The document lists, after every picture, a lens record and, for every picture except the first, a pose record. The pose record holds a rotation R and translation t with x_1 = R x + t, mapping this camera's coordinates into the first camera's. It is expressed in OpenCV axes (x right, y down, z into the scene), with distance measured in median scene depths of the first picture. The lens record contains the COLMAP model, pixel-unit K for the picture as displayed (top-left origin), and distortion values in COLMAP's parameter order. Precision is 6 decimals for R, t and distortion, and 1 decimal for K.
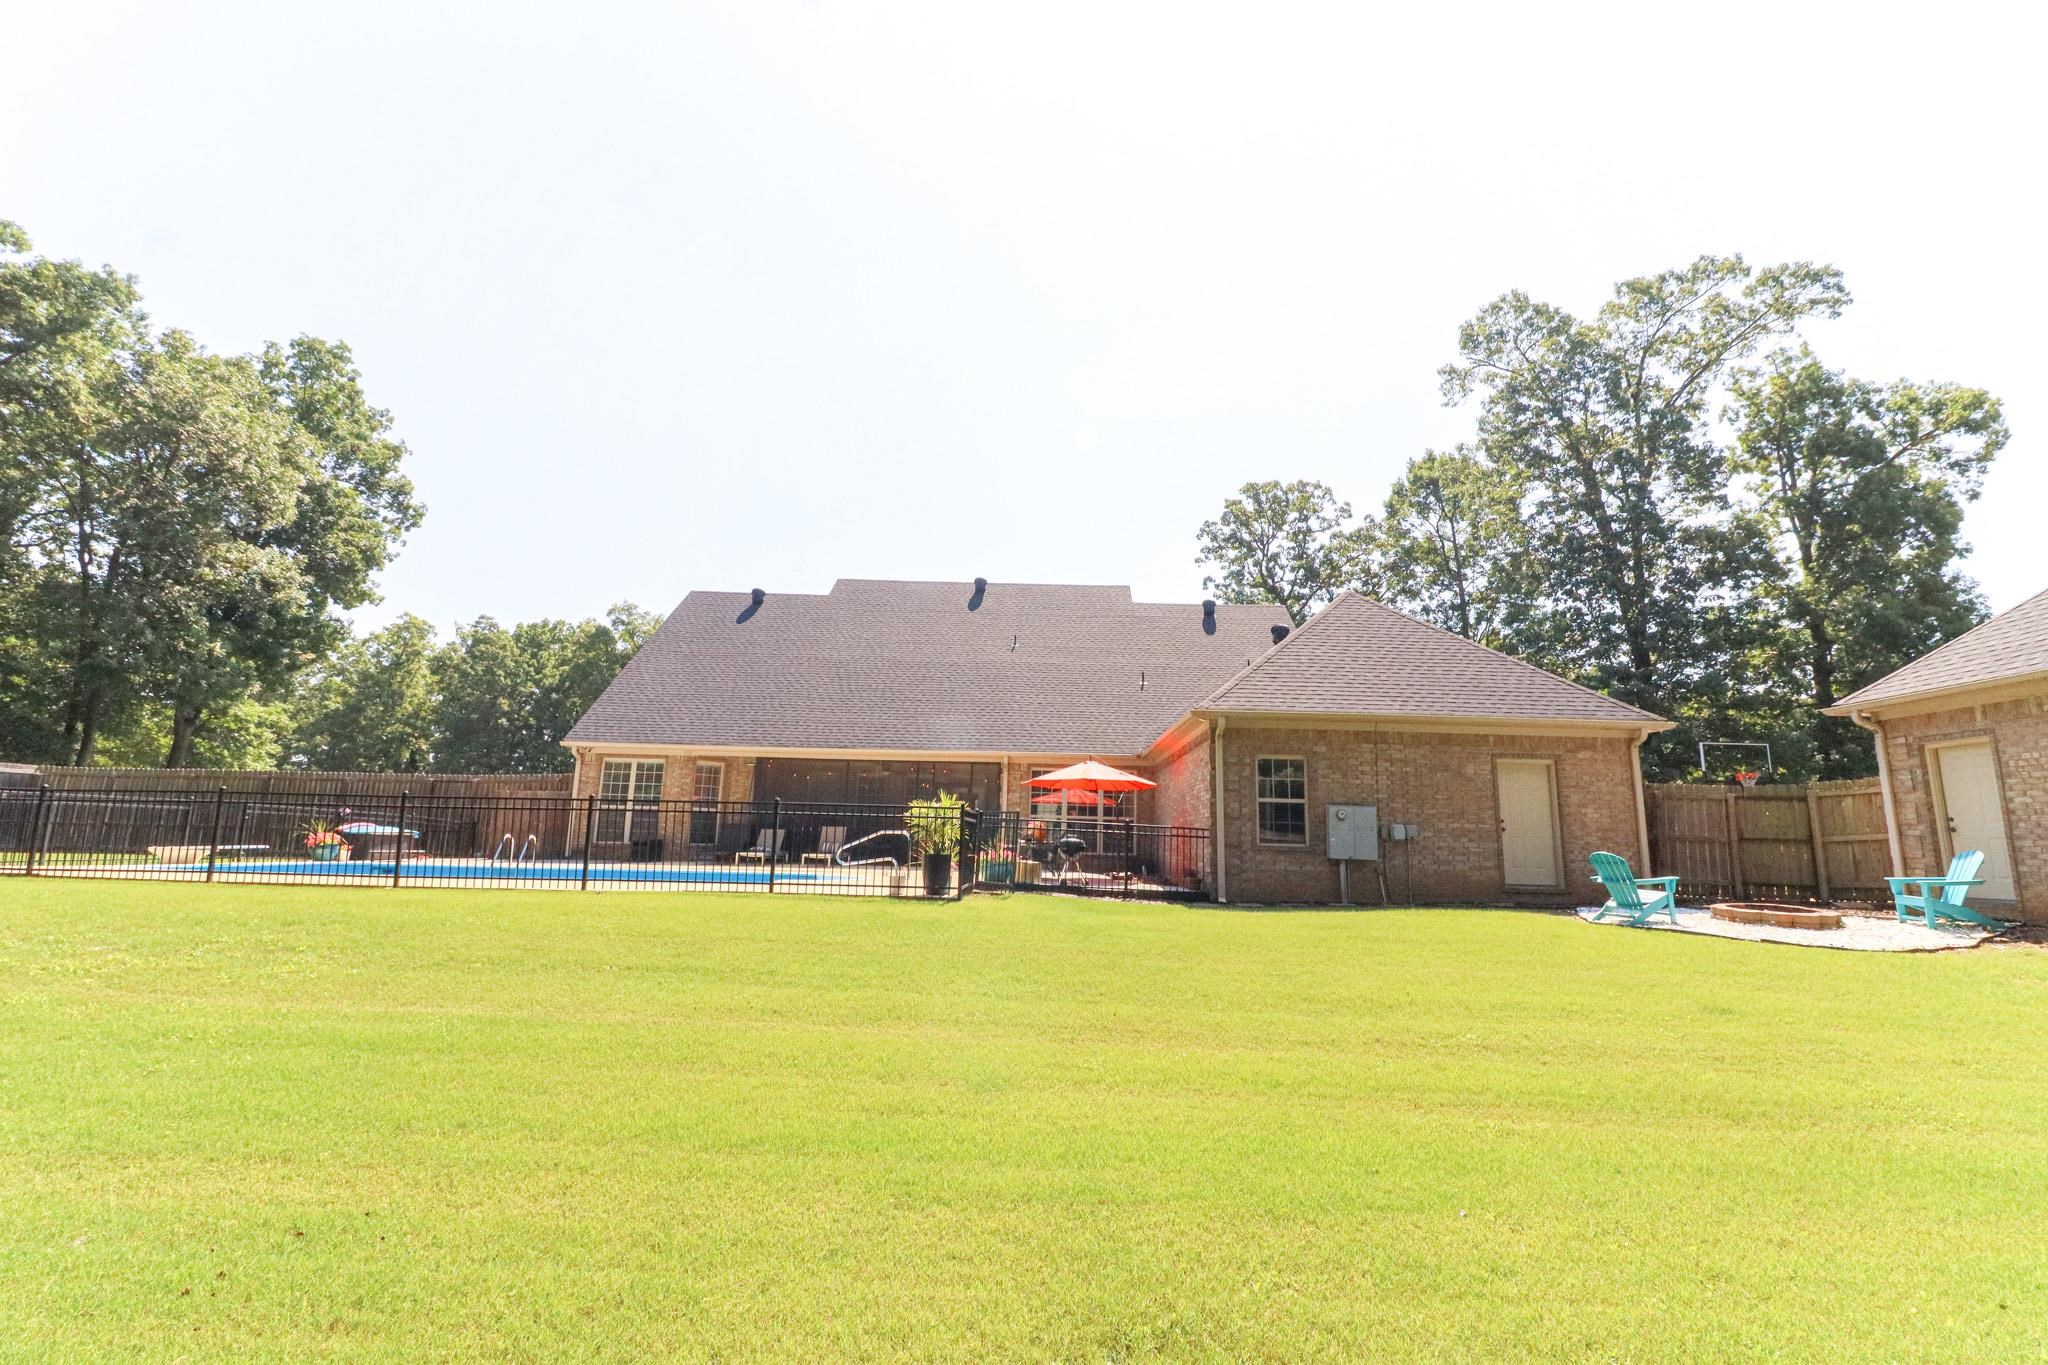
lens RADIAL K [[917.9, 0, 1029.0], [0, 917.9, 673.3], [0, 0, 1]] dist [0.009001, -0.006762]
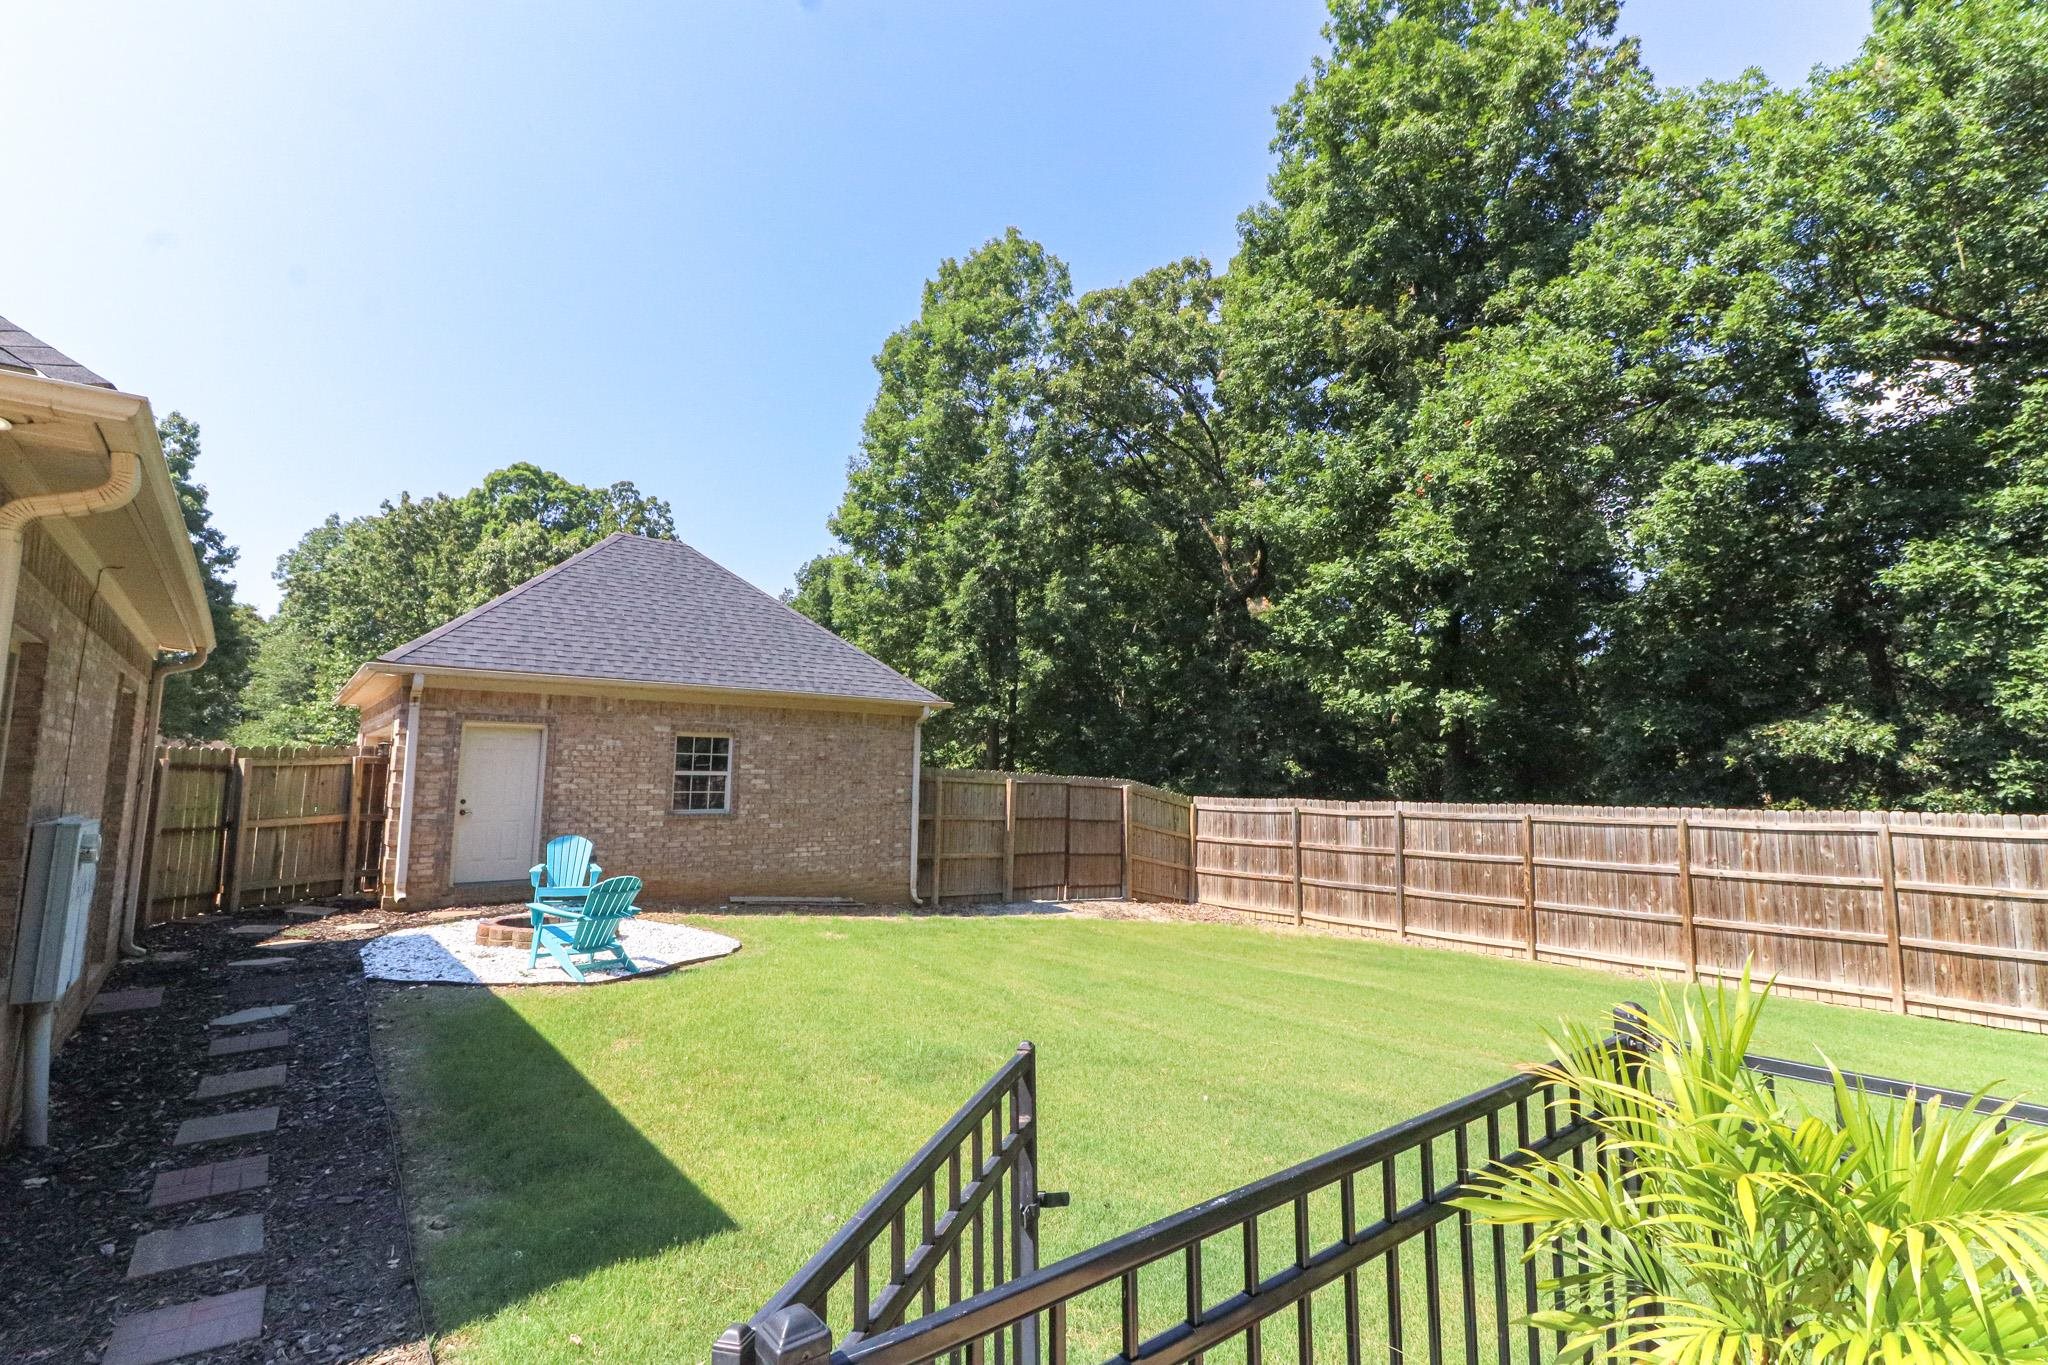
lens RADIAL K [[929.9, 0, 1055.0], [0, 929.9, 669.8], [0, 0, 1]] dist [0.002112, -0.007683]
pose [[-0.648674, 0.061162, 0.758605, -0.076519], [-0.159959, 0.963545, -0.214464, 0.076653], [-0.744066, -0.260463, -0.615243, 0.662750]]
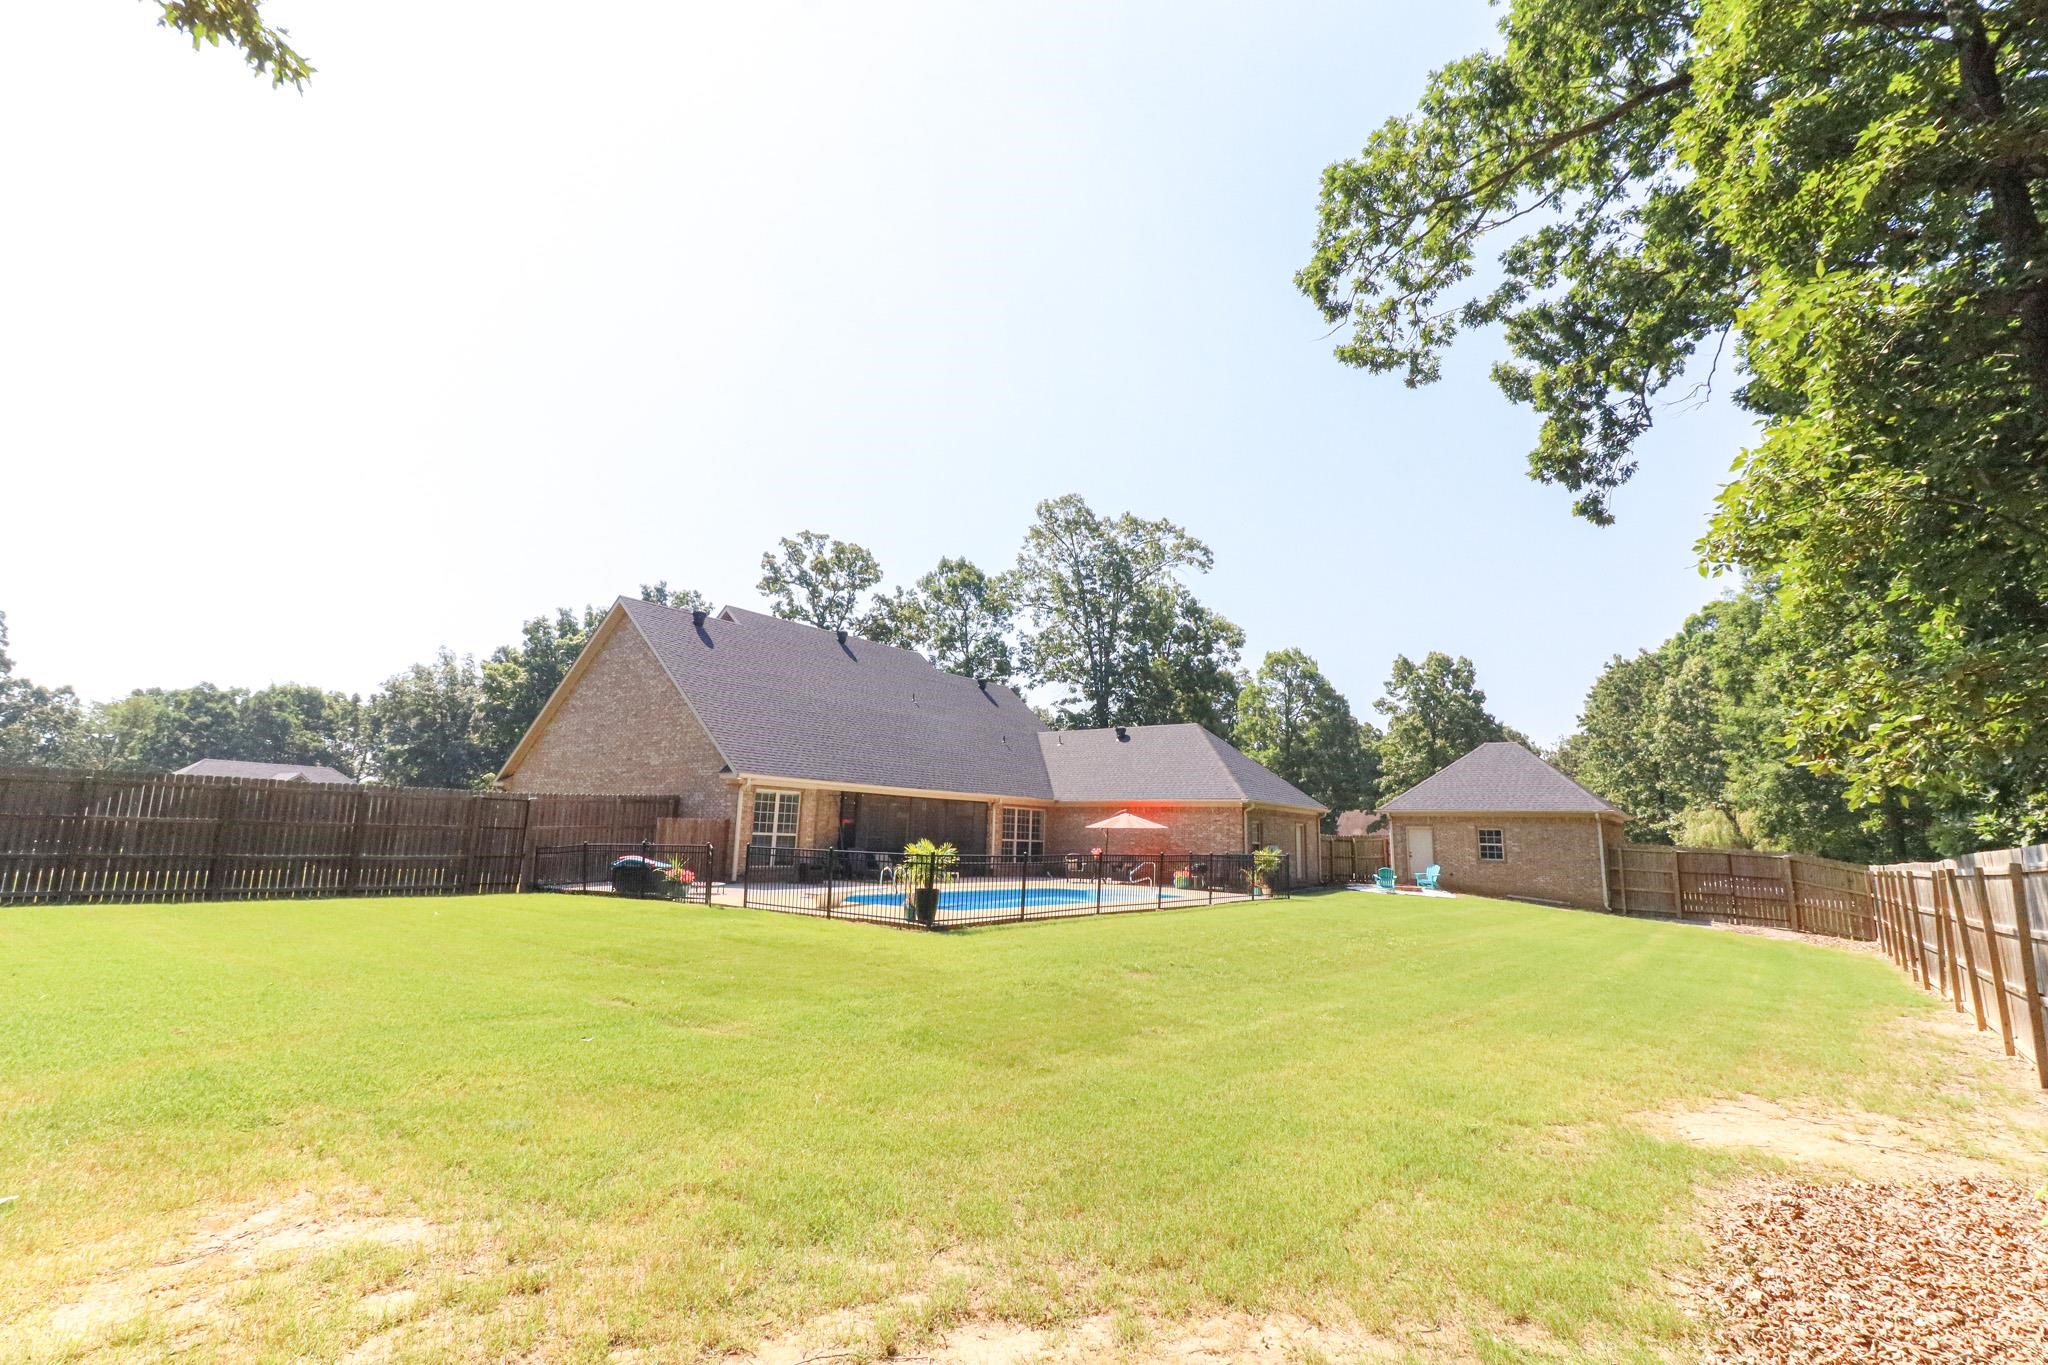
lens RADIAL K [[917.9, 0, 1029.0], [0, 917.9, 673.3], [0, 0, 1]] dist [0.009001, -0.006762]
pose [[0.611527, 0.134957, 0.779629, -1.198619], [-0.155552, 0.986623, -0.048776, -0.041936], [-0.775783, -0.091445, 0.624339, 0.091884]]
